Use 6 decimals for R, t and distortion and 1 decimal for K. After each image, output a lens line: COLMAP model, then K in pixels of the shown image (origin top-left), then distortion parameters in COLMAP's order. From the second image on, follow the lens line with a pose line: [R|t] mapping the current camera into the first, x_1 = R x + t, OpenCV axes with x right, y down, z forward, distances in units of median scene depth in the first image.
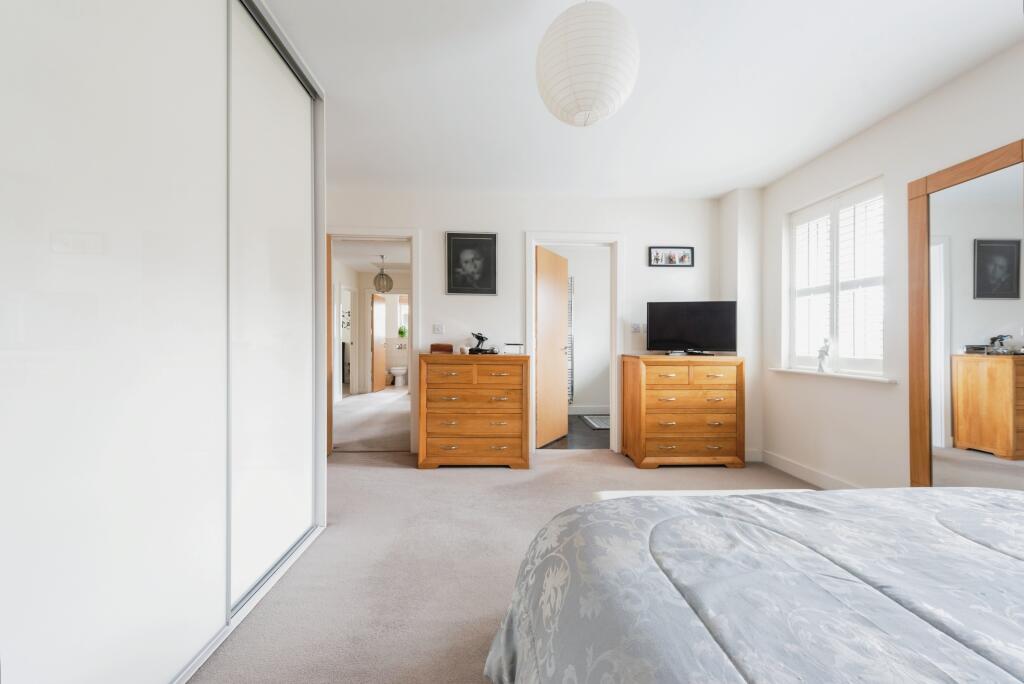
lens RADIAL K [[400.9, 0, 510.9], [0, 400.9, 339.6], [0, 0, 1]] dist [-0.000884, 0.000006]
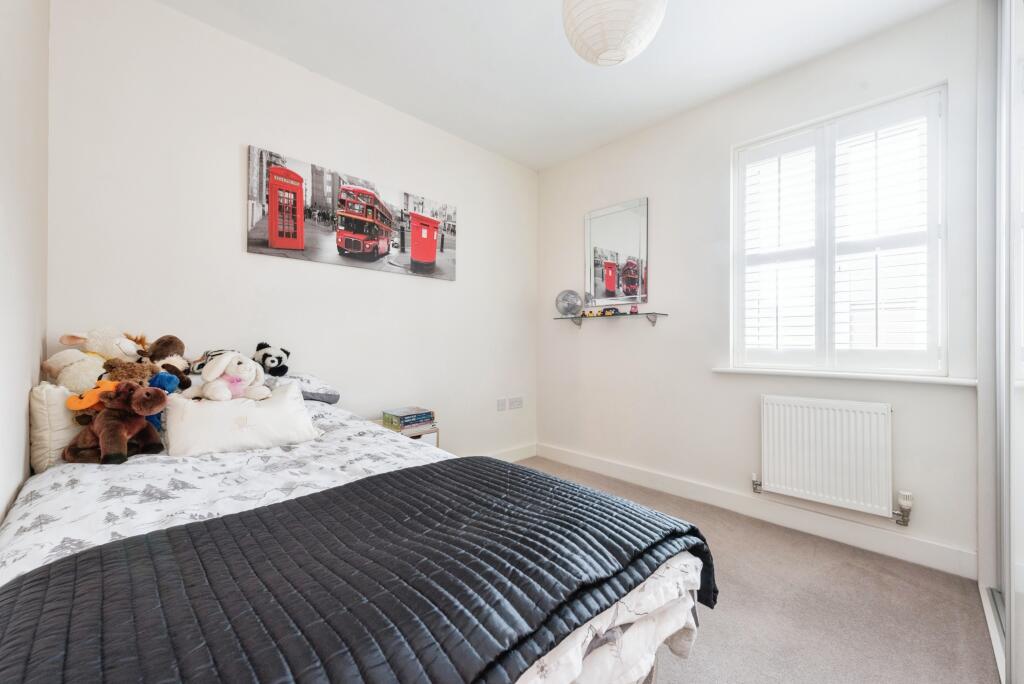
lens RADIAL K [[400.9, 0, 511.3], [0, 400.9, 339.6], [0, 0, 1]] dist [-0.000884, 0.000006]
pose [[0.733175, -0.009842, 0.679969, -0.080144], [0.008230, 0.999950, 0.005600, 0.017959], [-0.679990, 0.001490, 0.733220, 0.859916]]
